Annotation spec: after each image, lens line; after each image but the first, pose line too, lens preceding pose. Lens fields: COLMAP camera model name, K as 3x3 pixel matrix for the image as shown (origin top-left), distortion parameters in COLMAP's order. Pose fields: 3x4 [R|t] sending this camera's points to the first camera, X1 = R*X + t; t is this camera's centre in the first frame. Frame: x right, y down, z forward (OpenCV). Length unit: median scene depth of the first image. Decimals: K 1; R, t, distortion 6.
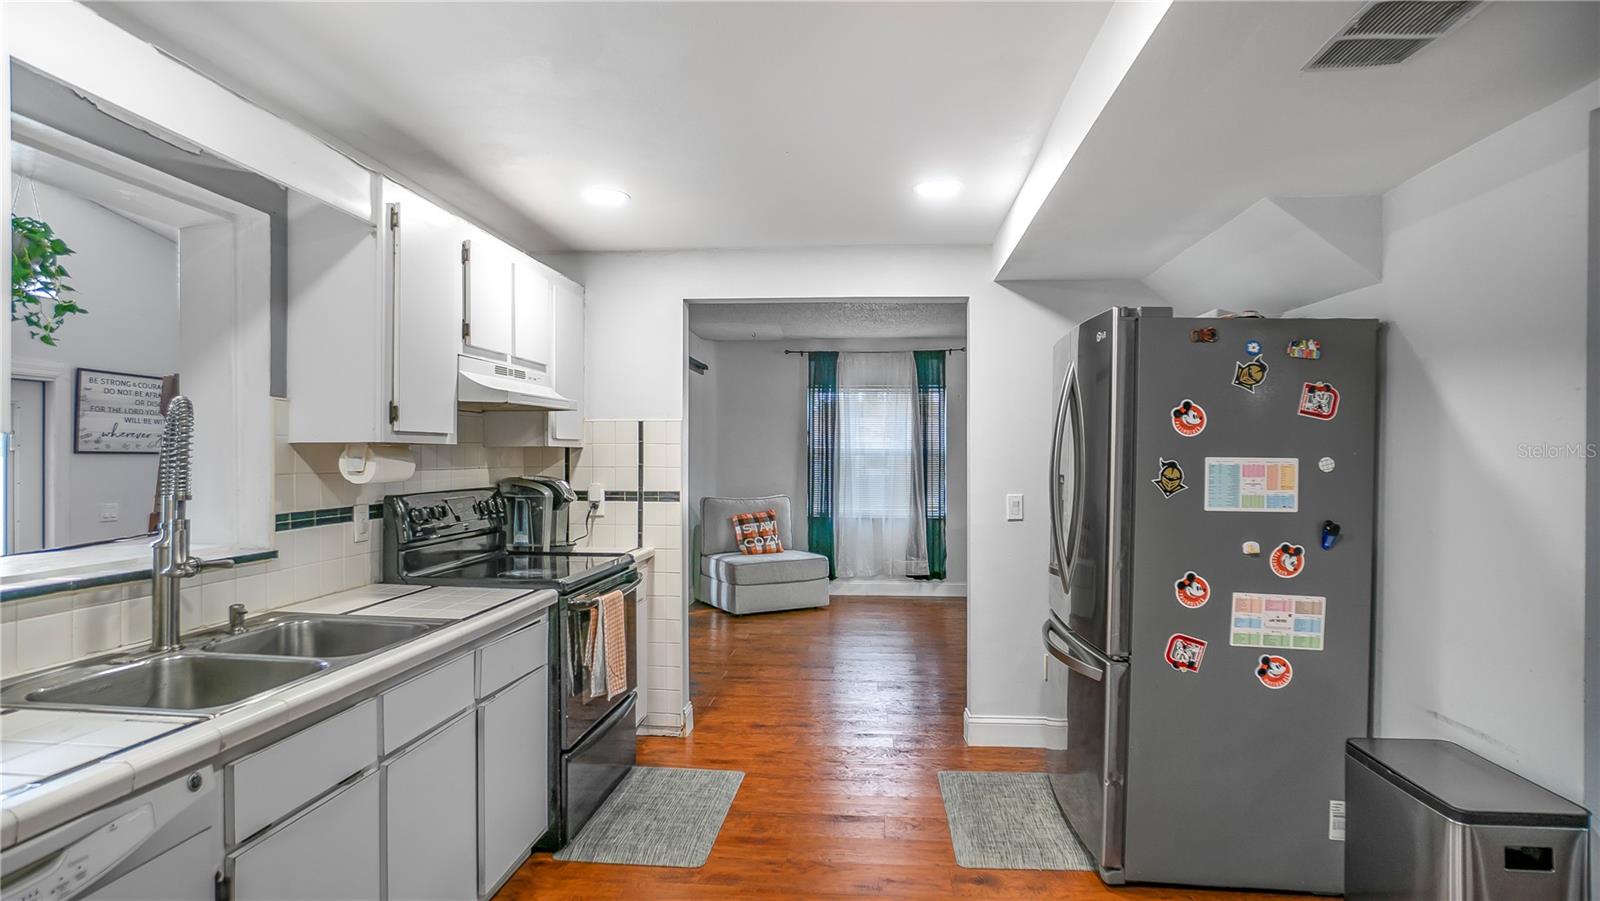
lens RADIAL K [[810.5, 0, 800.0], [0, 810.5, 450.5], [0, 0, 1]] dist [-0.049373, 0.022955]
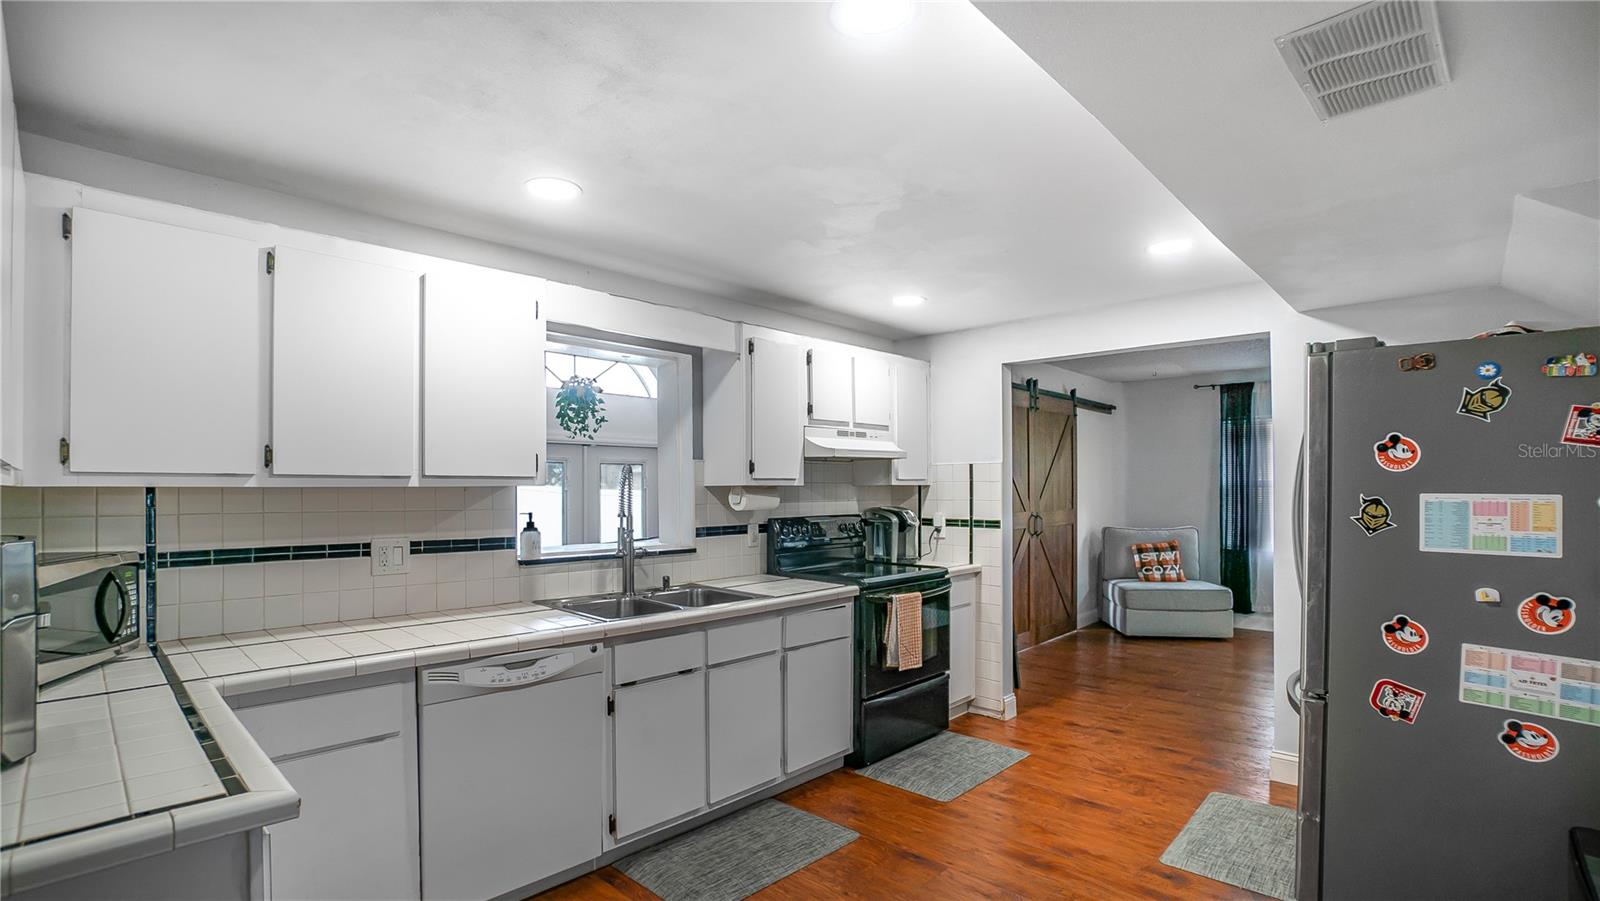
lens RADIAL K [[719.6, 0, 770.1], [0, 719.6, 479.9], [0, 0, 1]] dist [-0.064862, 0.023542]
pose [[0.773306, -0.013097, -0.633898, 0.396147], [0.010300, 0.999914, -0.008095, -0.008048], [0.633949, -0.000269, 0.773375, -0.091155]]
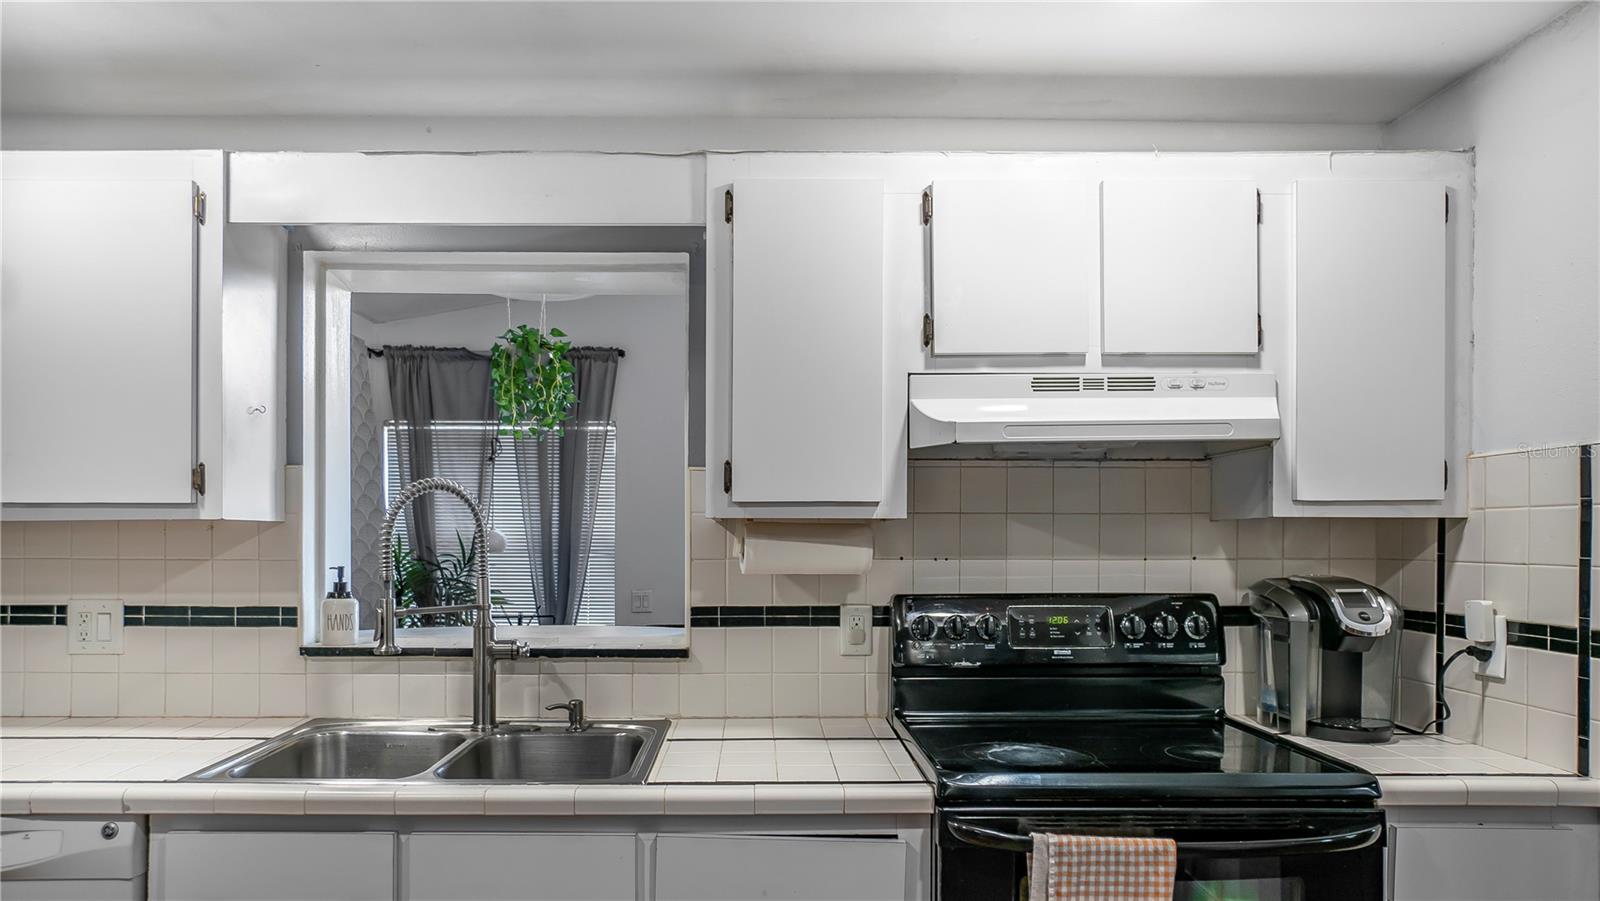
lens RADIAL K [[981.7, 0, 762.2], [0, 981.7, 541.1], [0, 0, 1]] dist [0.003166, 0.002279]
pose [[0.105442, 0.000778, -0.994425, 0.330842], [0.007075, 0.999974, 0.001533, 0.008384], [0.994400, -0.007197, 0.105434, 0.835291]]
